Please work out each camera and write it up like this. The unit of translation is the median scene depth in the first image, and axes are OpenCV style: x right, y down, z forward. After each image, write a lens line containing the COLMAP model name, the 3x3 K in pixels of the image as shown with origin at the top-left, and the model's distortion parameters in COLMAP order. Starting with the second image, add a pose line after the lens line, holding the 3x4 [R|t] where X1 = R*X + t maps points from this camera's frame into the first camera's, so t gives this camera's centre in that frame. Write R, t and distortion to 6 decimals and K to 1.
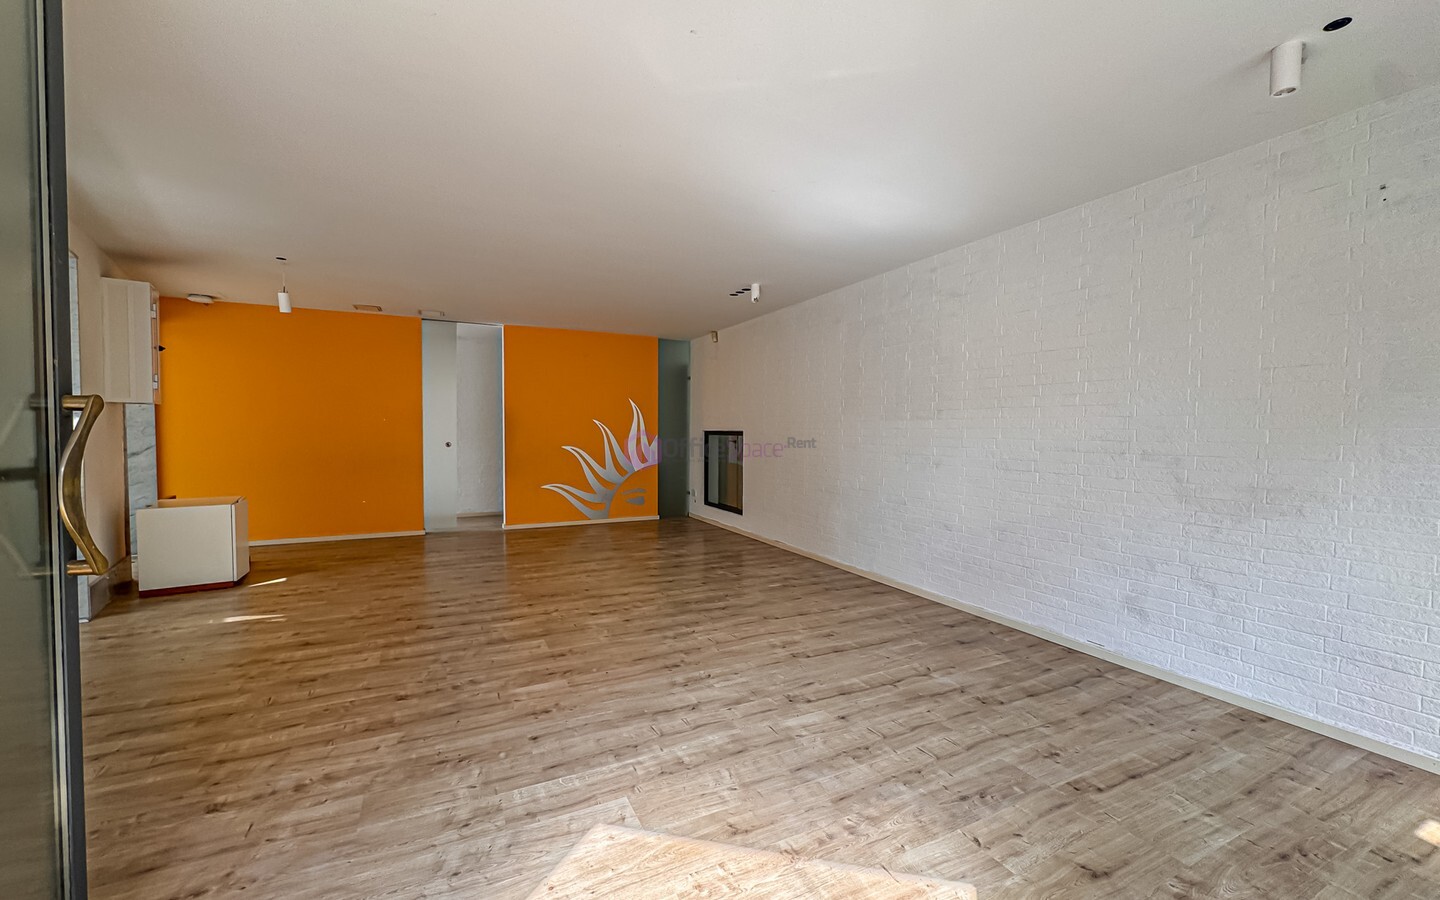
lens RADIAL K [[575.6, 0, 722.6], [0, 575.6, 451.7], [0, 0, 1]] dist [-0.001152, 0.000076]
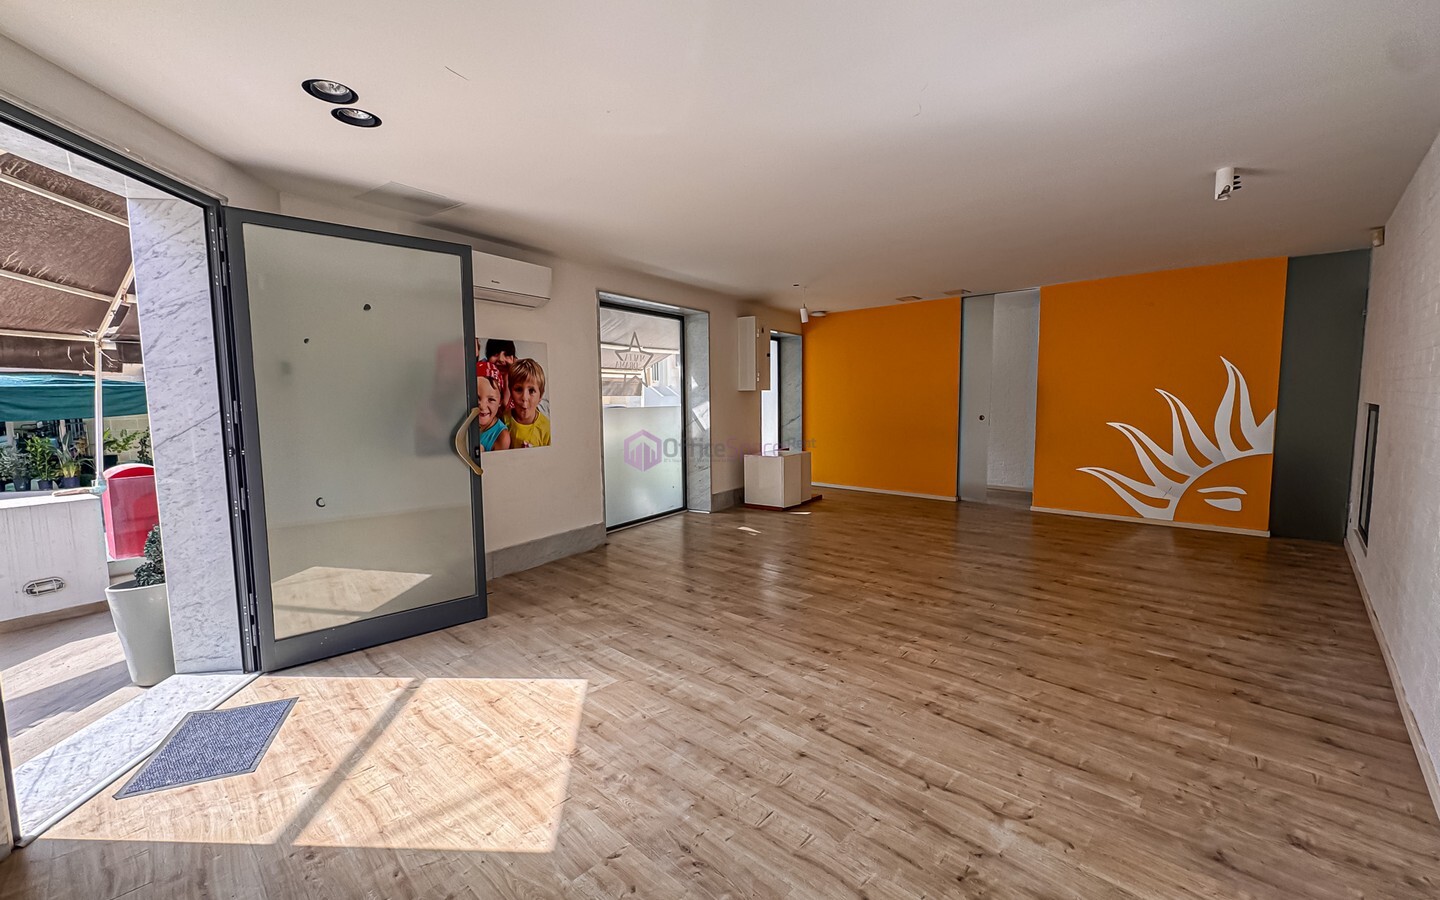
lens RADIAL K [[593.8, 0, 720.8], [0, 593.8, 453.0], [0, 0, 1]] dist [-0.002284, -0.000331]
pose [[0.338563, 0.078719, -0.937645, 0.727928], [-0.018317, 0.996857, 0.077077, -0.046343], [0.940765, -0.008920, 0.338941, 0.434350]]
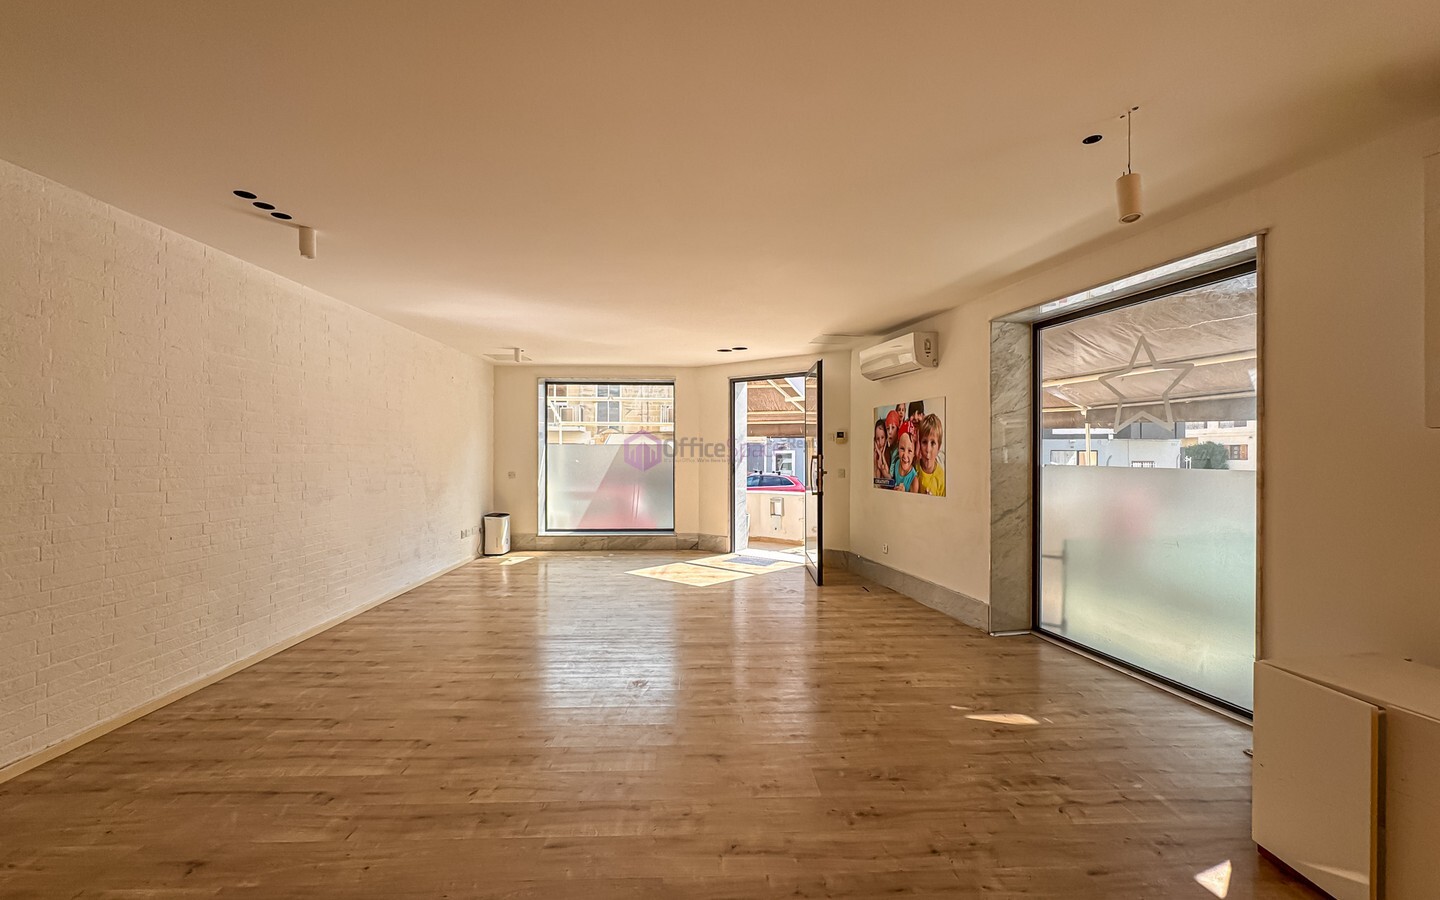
lens RADIAL K [[575.6, 0, 722.6], [0, 575.6, 451.7], [0, 0, 1]] dist [-0.001152, 0.000076]
pose [[-0.911780, -0.007538, 0.410610, -0.885310], [0.007538, 0.999356, 0.035085, -0.111089], [-0.410610, 0.035085, -0.911136, 2.074707]]
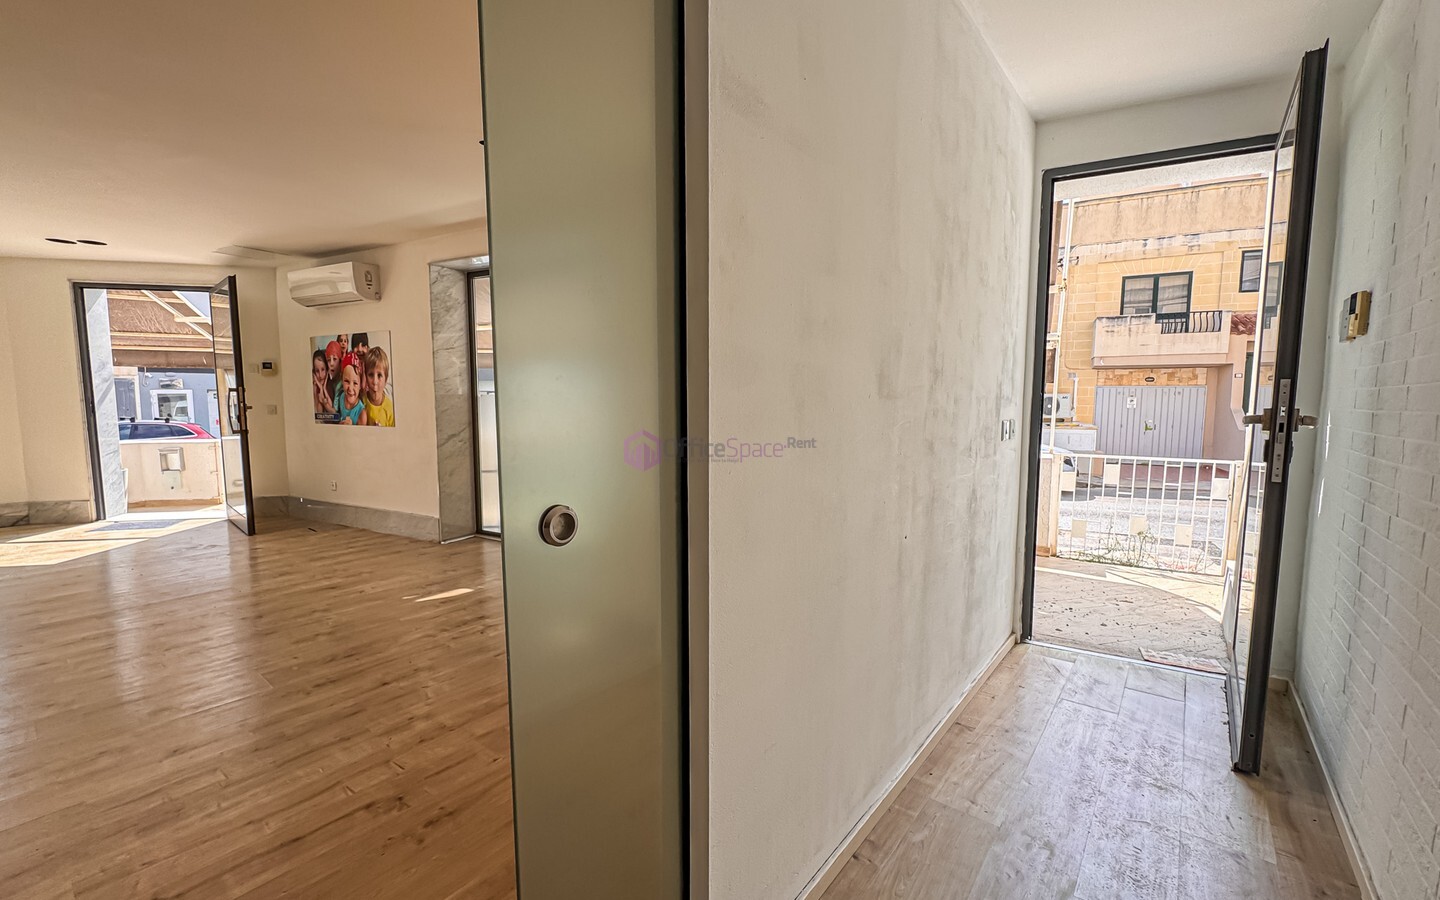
lens RADIAL K [[593.8, 0, 720.8], [0, 593.8, 453.0], [0, 0, 1]] dist [-0.002284, -0.000331]
pose [[-0.908458, 0.031094, -0.416817, -0.929970], [-0.023579, 0.991829, 0.125380, -0.092167], [0.417310, 0.123730, -0.900302, 2.314573]]
